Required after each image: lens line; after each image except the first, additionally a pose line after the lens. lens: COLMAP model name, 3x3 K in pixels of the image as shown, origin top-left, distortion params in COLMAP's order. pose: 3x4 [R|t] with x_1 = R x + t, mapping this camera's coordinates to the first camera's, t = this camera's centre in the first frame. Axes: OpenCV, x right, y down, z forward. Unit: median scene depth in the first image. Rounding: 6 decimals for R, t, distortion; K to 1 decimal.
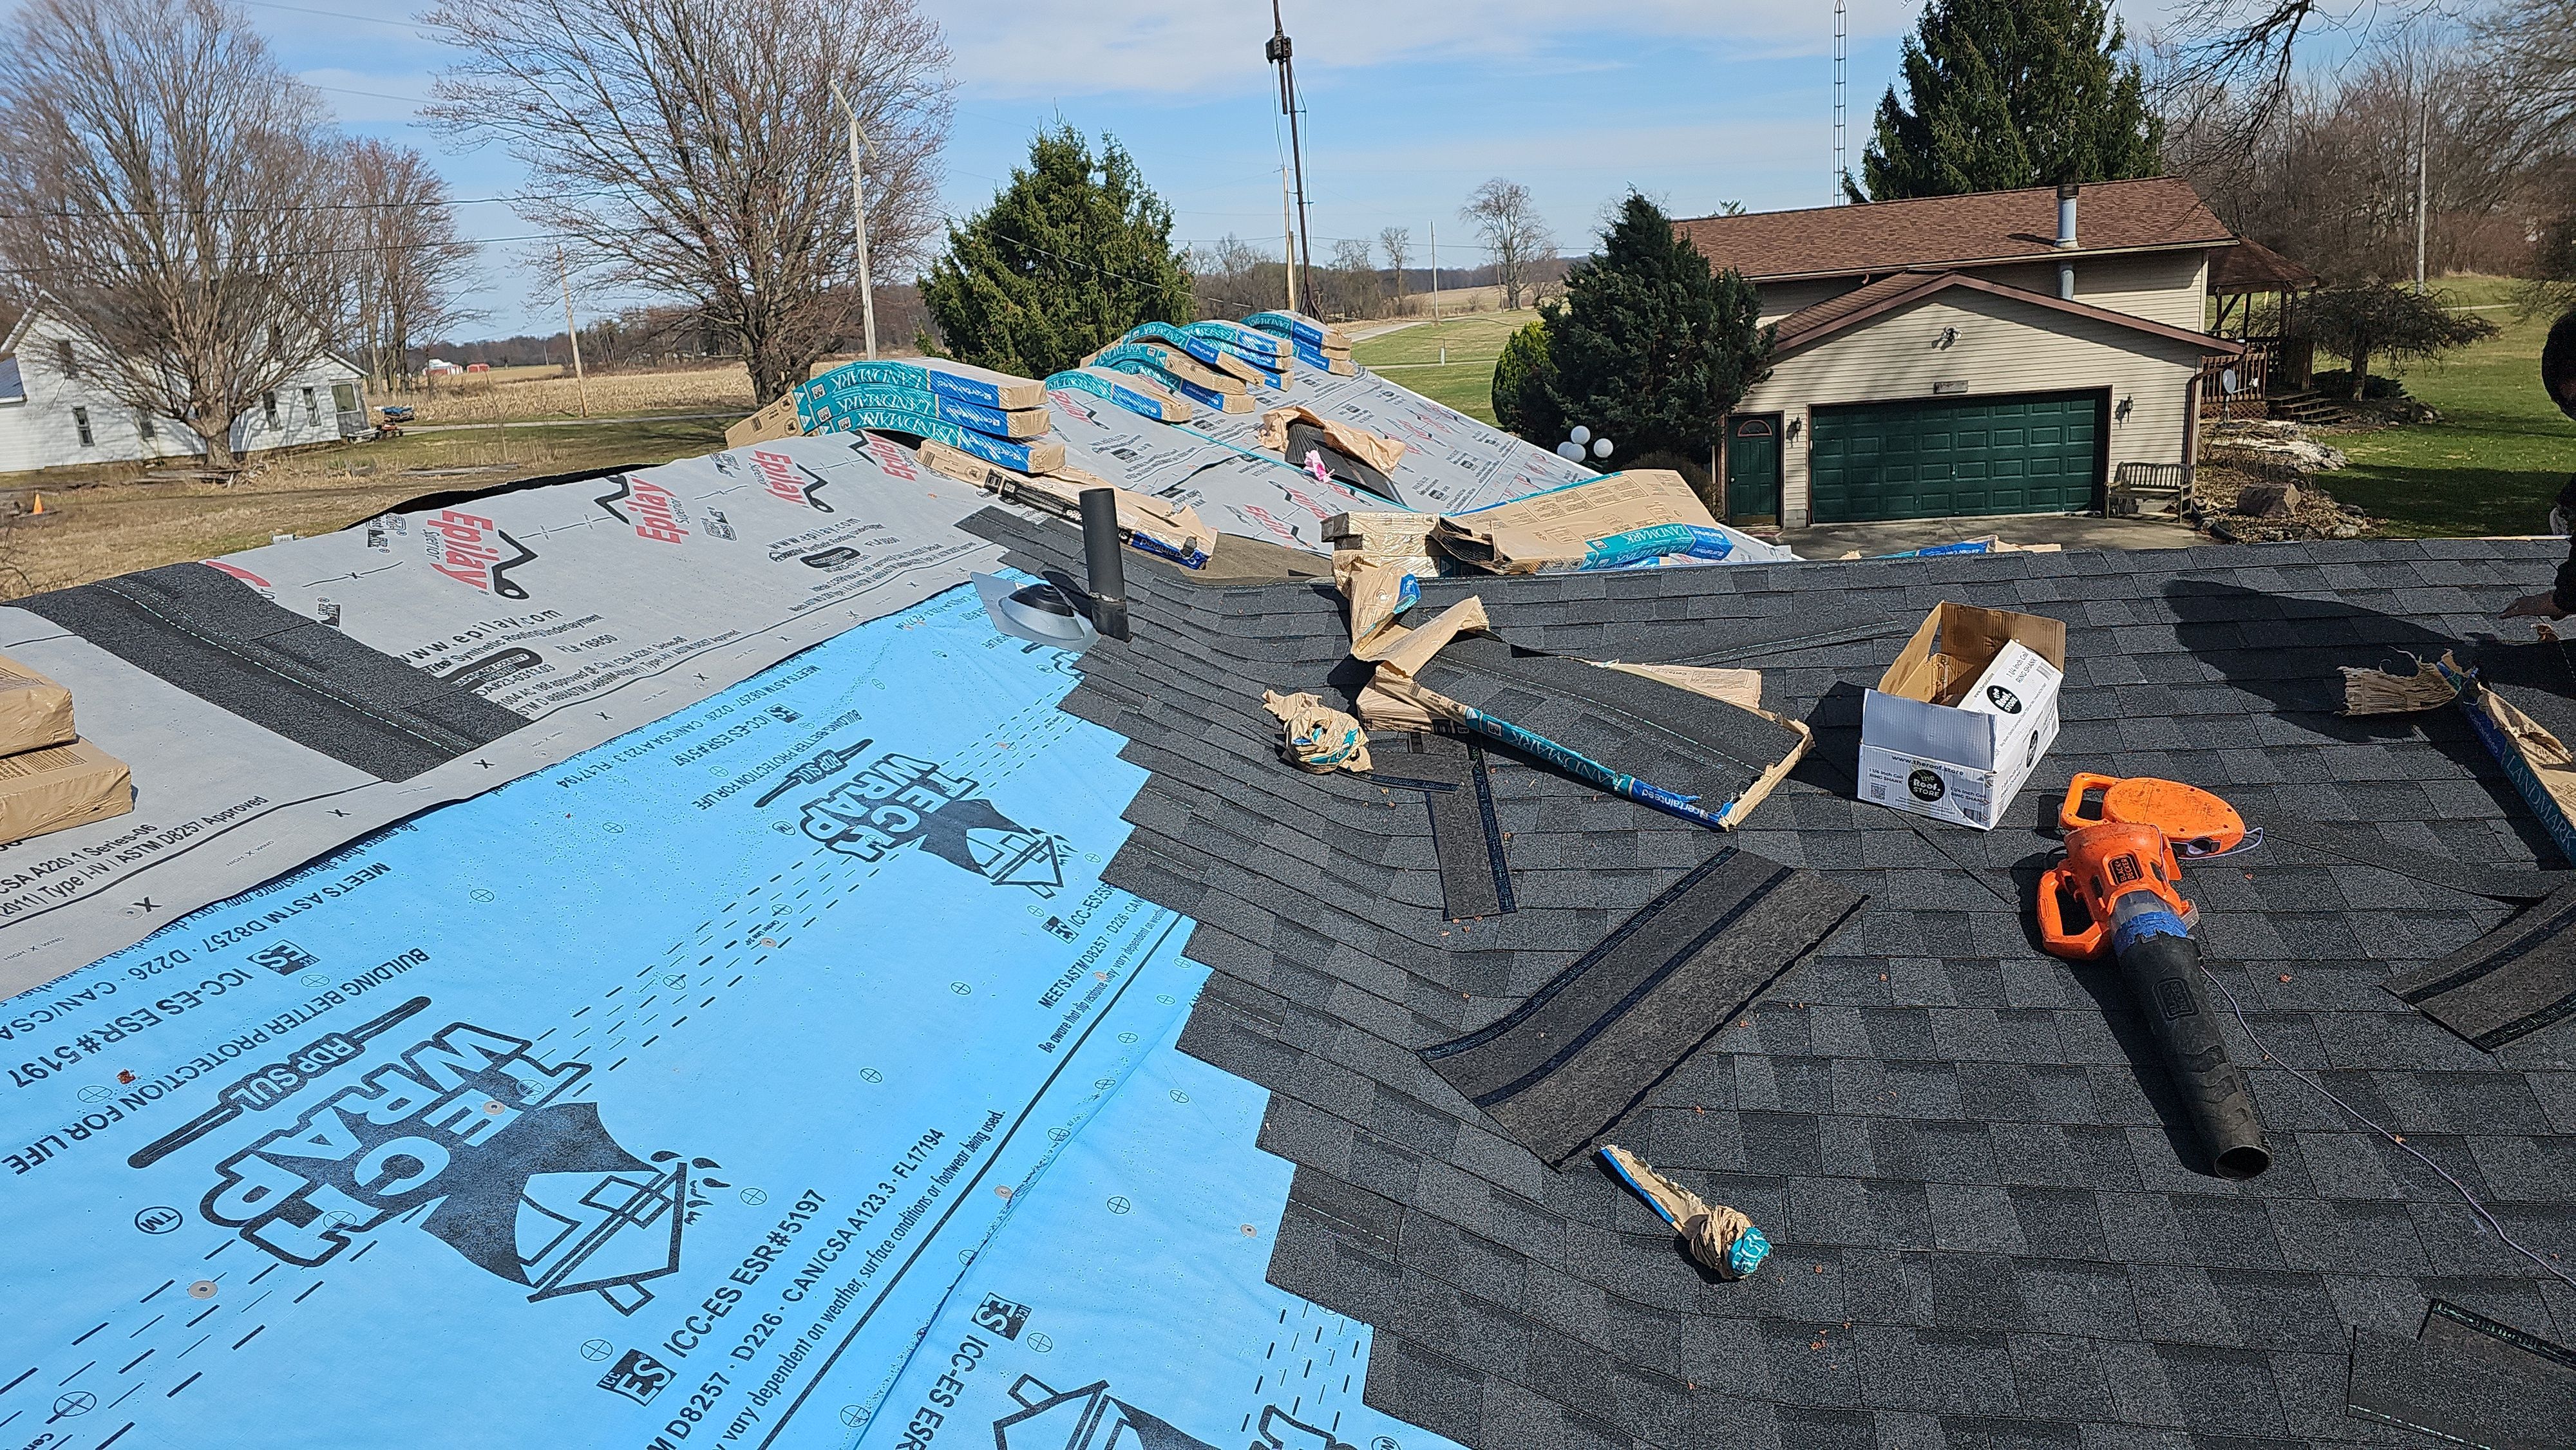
lens RADIAL K [[1795.3, 0, 1292.8], [0, 1795.3, 716.4], [0, 0, 1]] dist [0.084284, -0.067331]
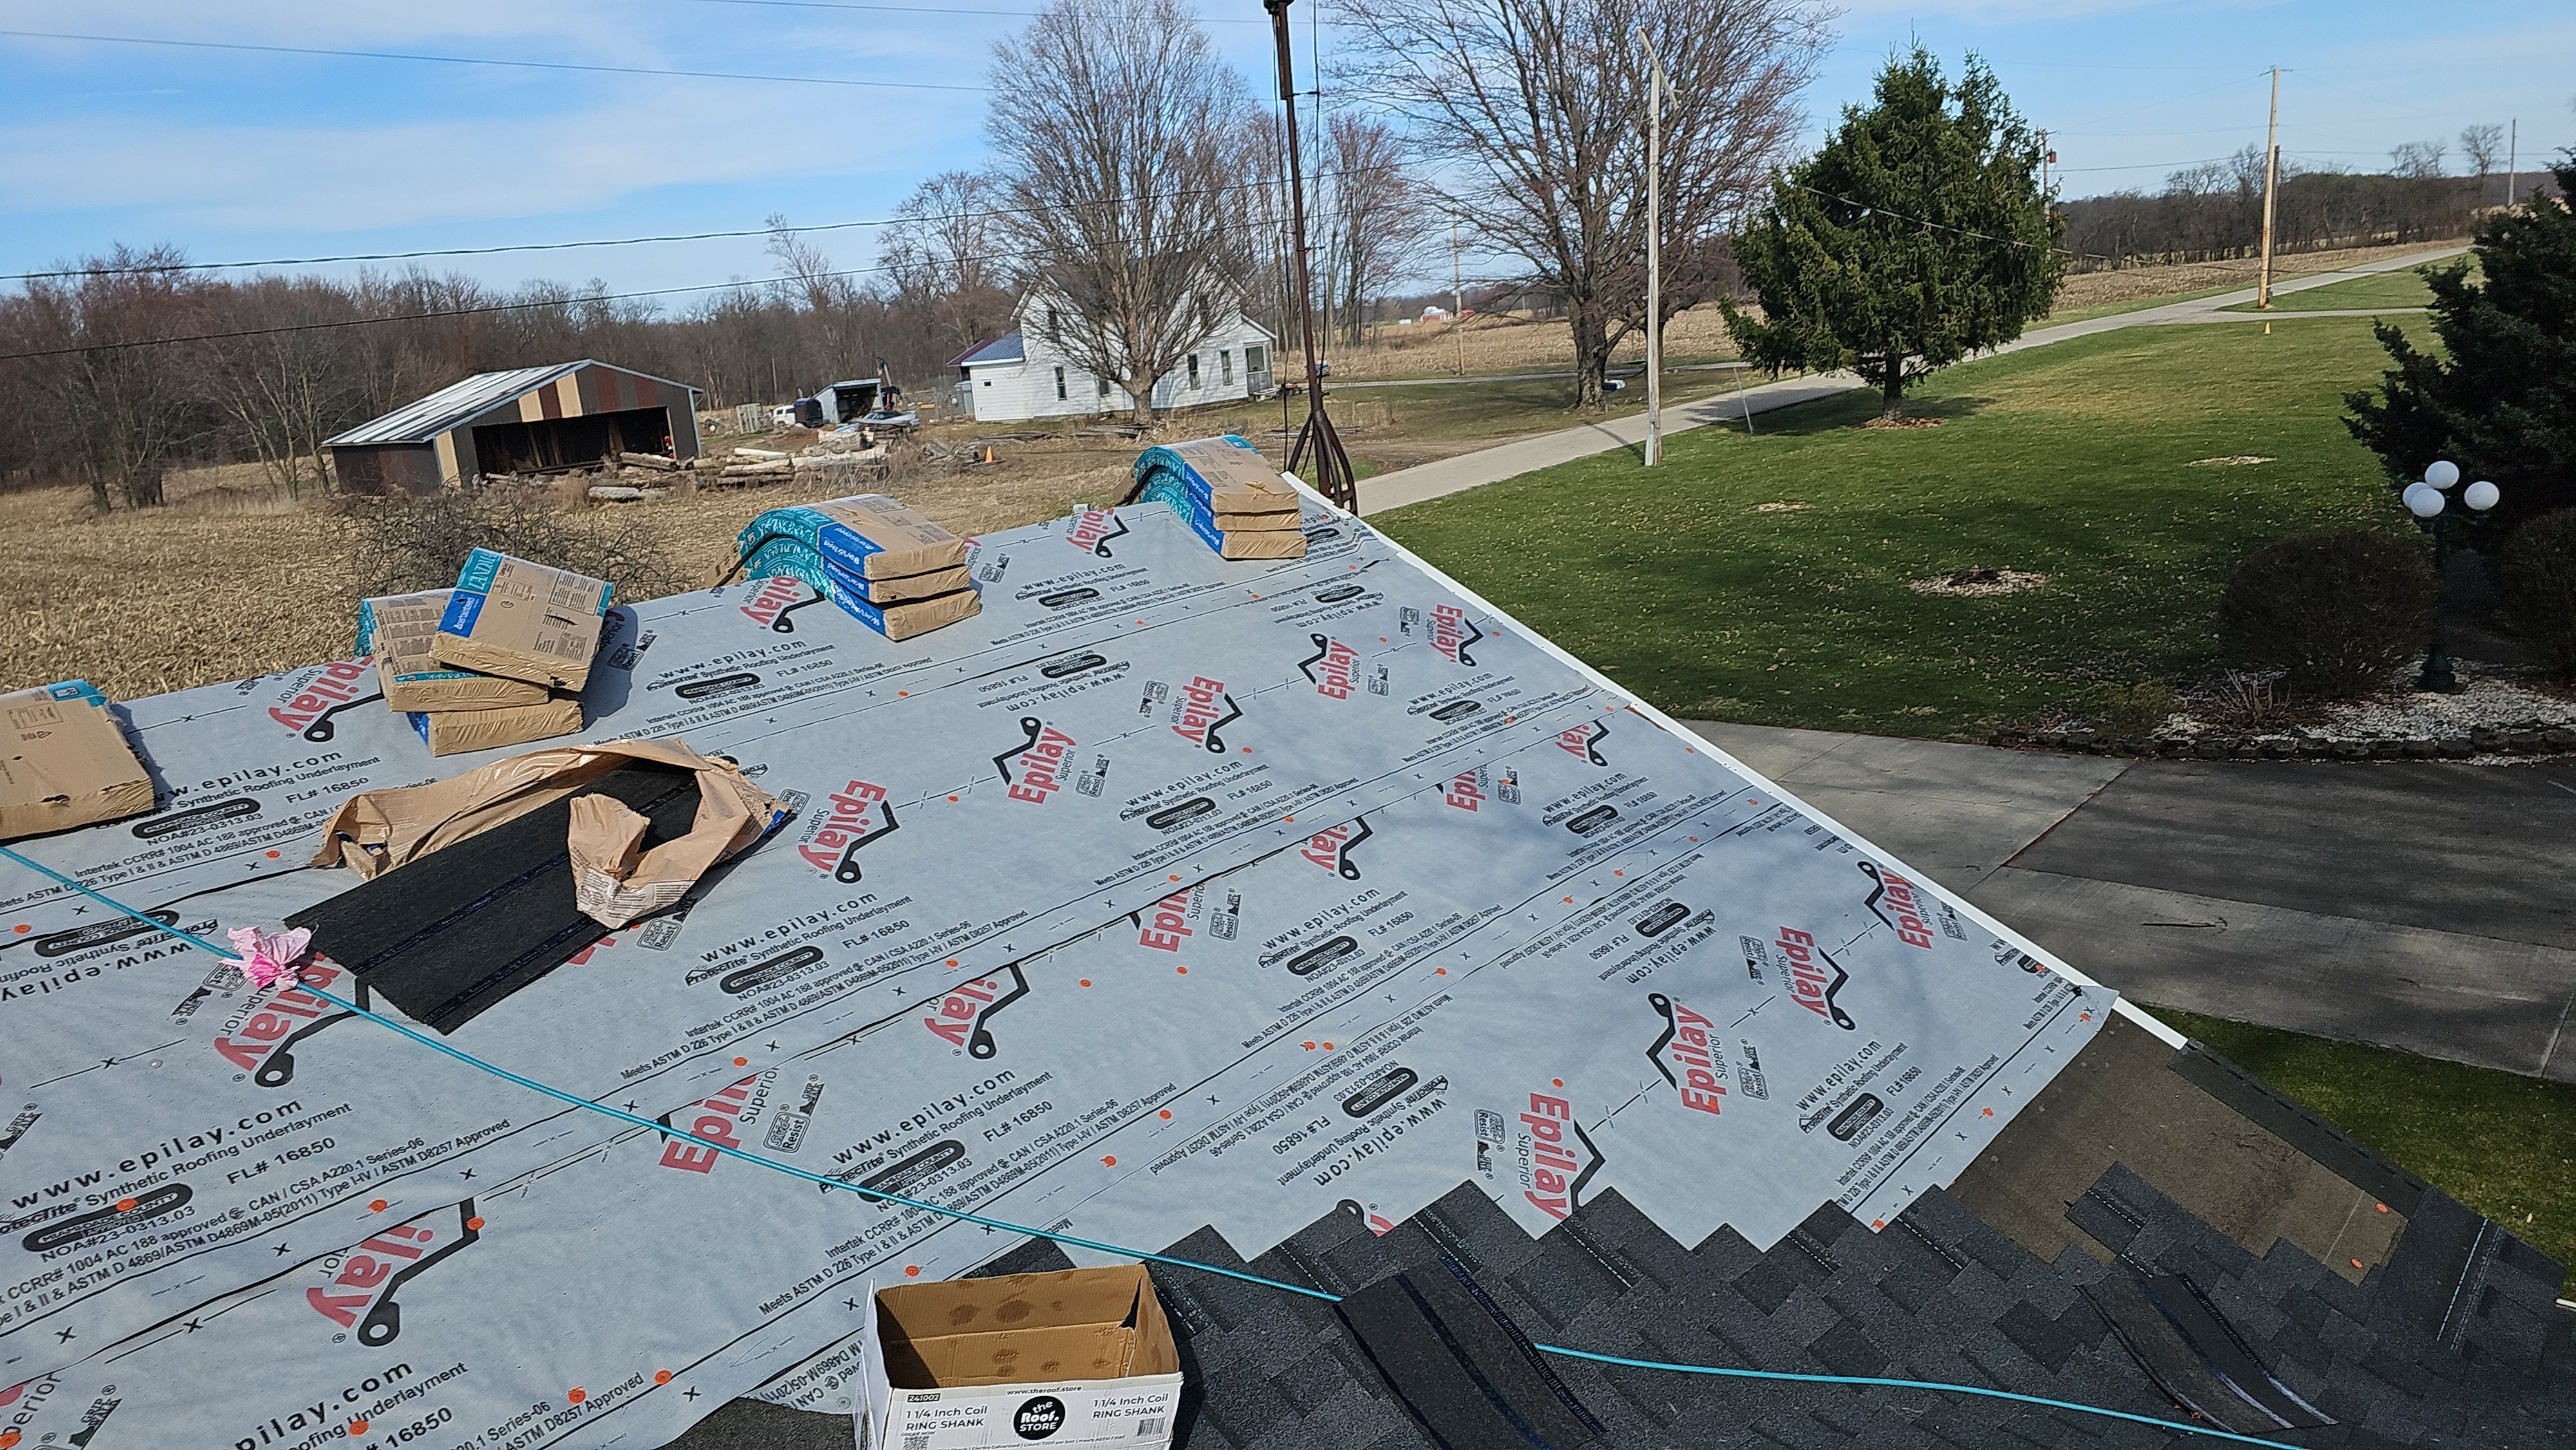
lens RADIAL K [[1795.3, 0, 1307.6], [0, 1795.3, 668.9], [0, 0, 1]] dist [0.084284, -0.067331]
pose [[0.869615, 0.089675, -0.485519, 0.065960], [-0.085027, 0.995876, 0.031645, -0.035890], [0.486354, 0.013763, 0.873653, 0.106105]]
